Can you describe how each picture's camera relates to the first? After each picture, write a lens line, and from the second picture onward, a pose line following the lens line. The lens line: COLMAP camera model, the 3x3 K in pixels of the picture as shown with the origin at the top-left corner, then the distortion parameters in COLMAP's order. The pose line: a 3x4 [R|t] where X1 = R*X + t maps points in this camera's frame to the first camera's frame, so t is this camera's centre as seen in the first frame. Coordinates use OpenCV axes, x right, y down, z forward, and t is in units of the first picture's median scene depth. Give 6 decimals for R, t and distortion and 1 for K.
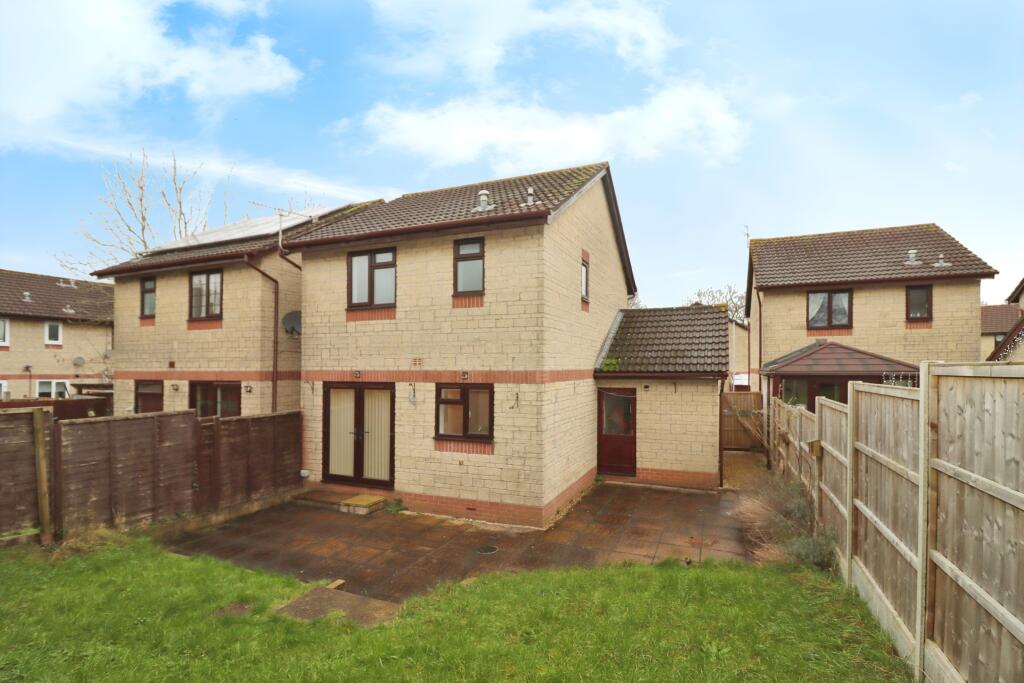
lens RADIAL K [[469.2, 0, 513.7], [0, 469.2, 326.3], [0, 0, 1]] dist [-0.001157, -0.000429]
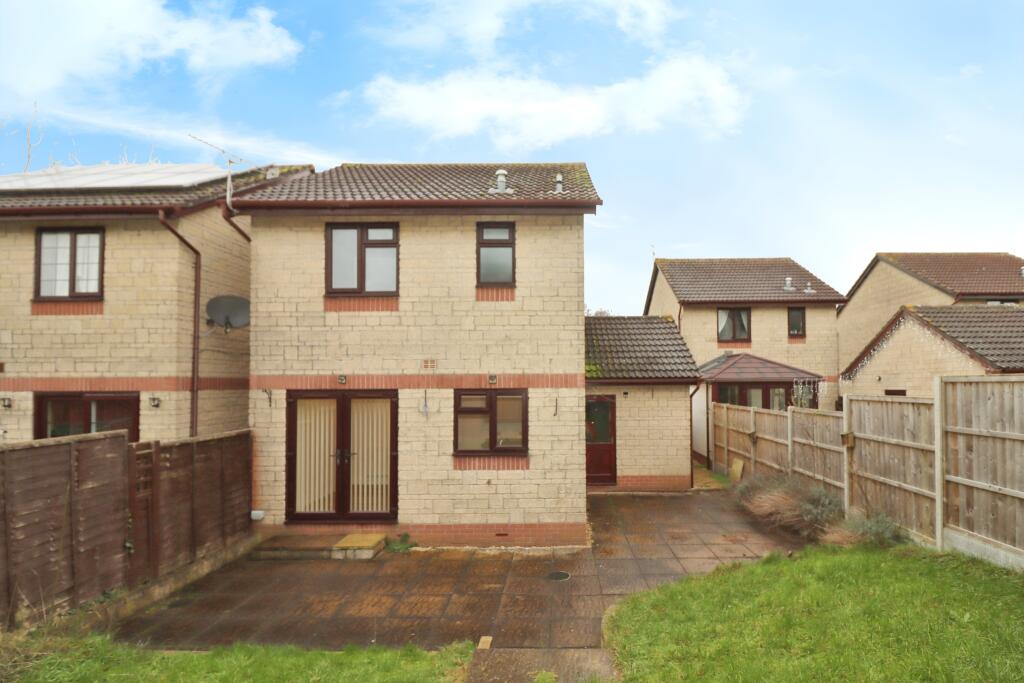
lens RADIAL K [[492.5, 0, 536.6], [0, 492.5, 333.1], [0, 0, 1]] dist [0.001429, -0.008393]
pose [[0.928559, 0.031939, 0.369809, -0.343491], [-0.026683, 0.999457, -0.019321, 0.032808], [-0.370225, 0.008072, 0.928907, 0.123214]]
